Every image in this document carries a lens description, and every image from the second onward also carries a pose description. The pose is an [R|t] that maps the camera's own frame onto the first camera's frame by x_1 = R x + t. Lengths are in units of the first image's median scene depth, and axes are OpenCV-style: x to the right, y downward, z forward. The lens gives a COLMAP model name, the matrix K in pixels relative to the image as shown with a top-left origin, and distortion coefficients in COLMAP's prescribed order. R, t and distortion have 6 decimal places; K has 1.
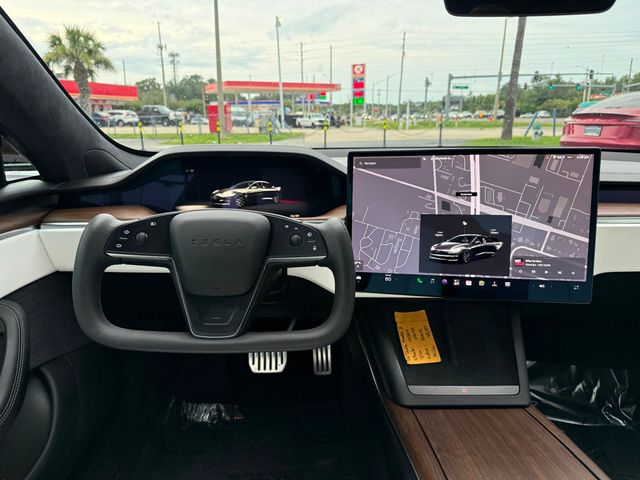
lens RADIAL K [[455.5, 0, 314.1], [0, 455.5, 241.7], [0, 0, 1]] dist [0.051293, -0.067754]
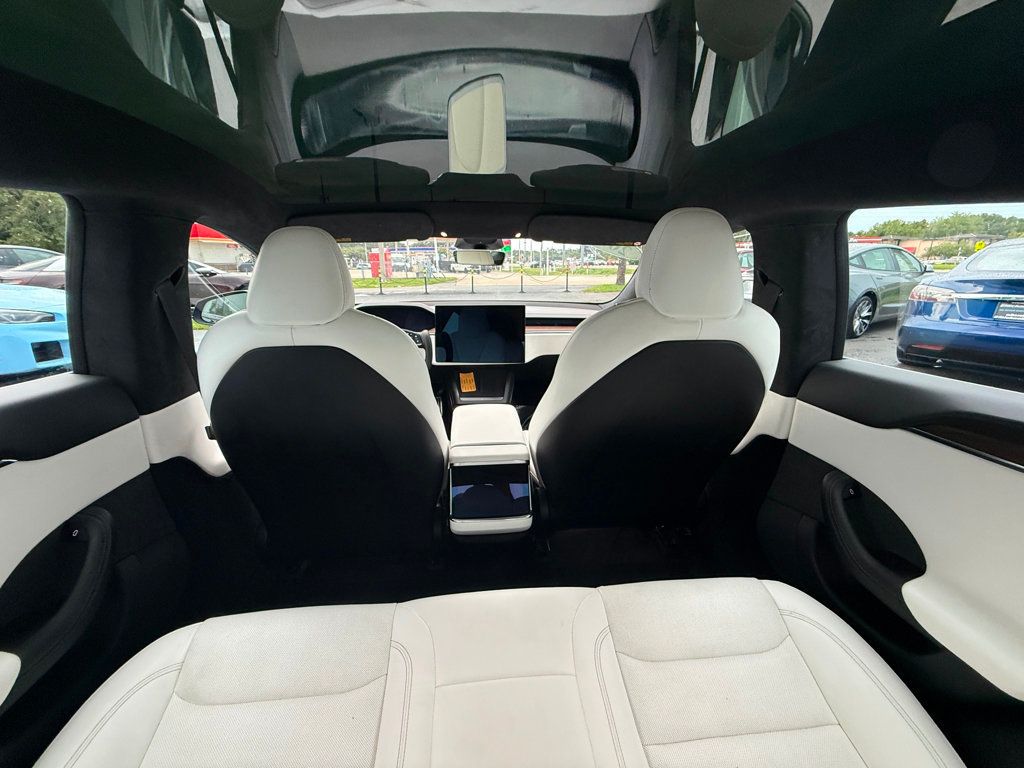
lens RADIAL K [[411.2, 0, 518.2], [0, 411.2, 393.1], [0, 0, 1]] dist [-0.002591, -0.000504]
pose [[0.993721, -0.024400, 0.109191, 0.242548], [0.019487, 0.998759, 0.045836, 0.165284], [-0.110174, -0.043421, 0.992963, -1.167902]]
